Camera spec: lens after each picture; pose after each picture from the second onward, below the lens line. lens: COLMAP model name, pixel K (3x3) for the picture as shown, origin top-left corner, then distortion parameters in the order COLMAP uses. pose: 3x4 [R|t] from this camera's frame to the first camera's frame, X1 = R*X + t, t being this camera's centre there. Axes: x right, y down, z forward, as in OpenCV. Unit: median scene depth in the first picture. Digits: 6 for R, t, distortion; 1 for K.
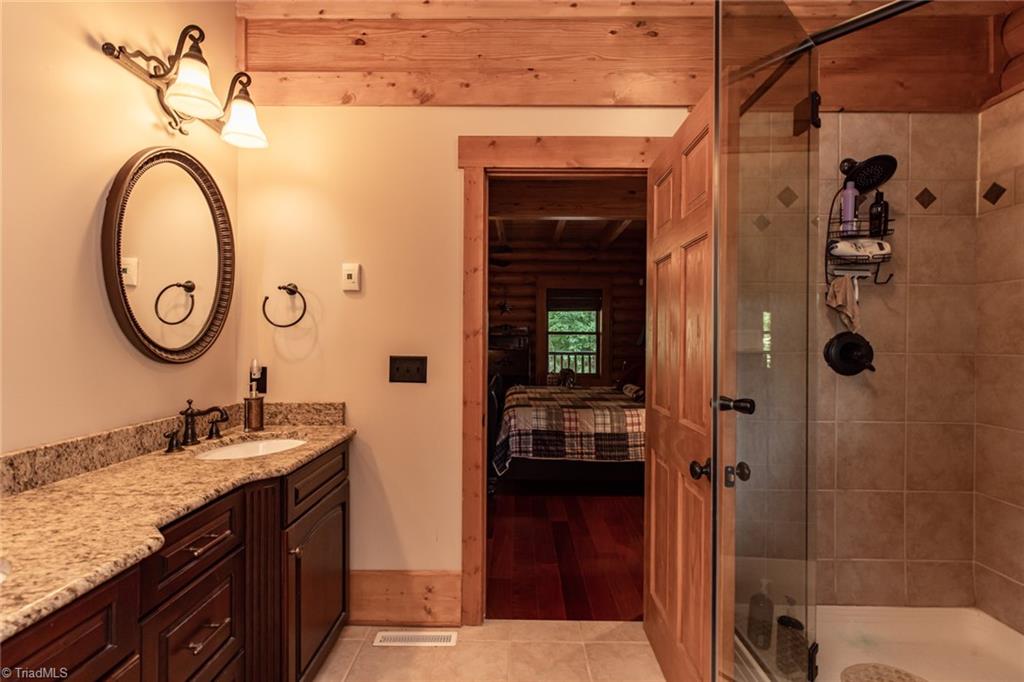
lens RADIAL K [[456.0, 0, 511.8], [0, 456.0, 343.9], [0, 0, 1]] dist [0.000893, 0.000027]
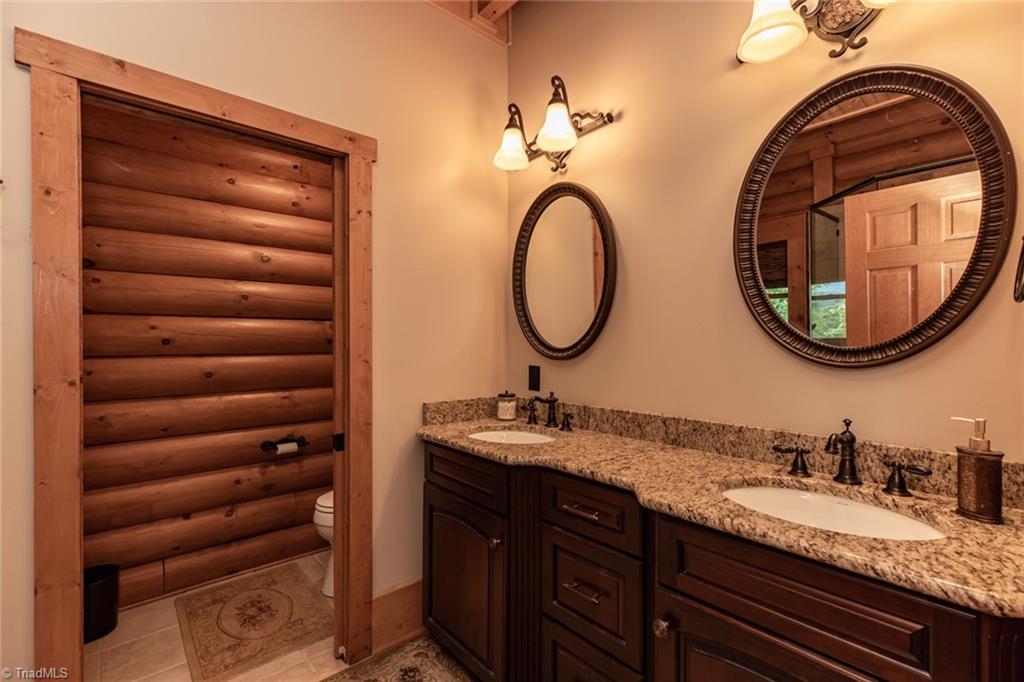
lens RADIAL K [[456.0, 0, 511.0], [0, 456.0, 339.3], [0, 0, 1]] dist [0.000893, 0.000027]
pose [[-0.749351, 0.007276, -0.662133, 0.247873], [0.009640, 0.999954, 0.000078, -0.015142], [0.662102, -0.006325, -0.749387, 1.635037]]
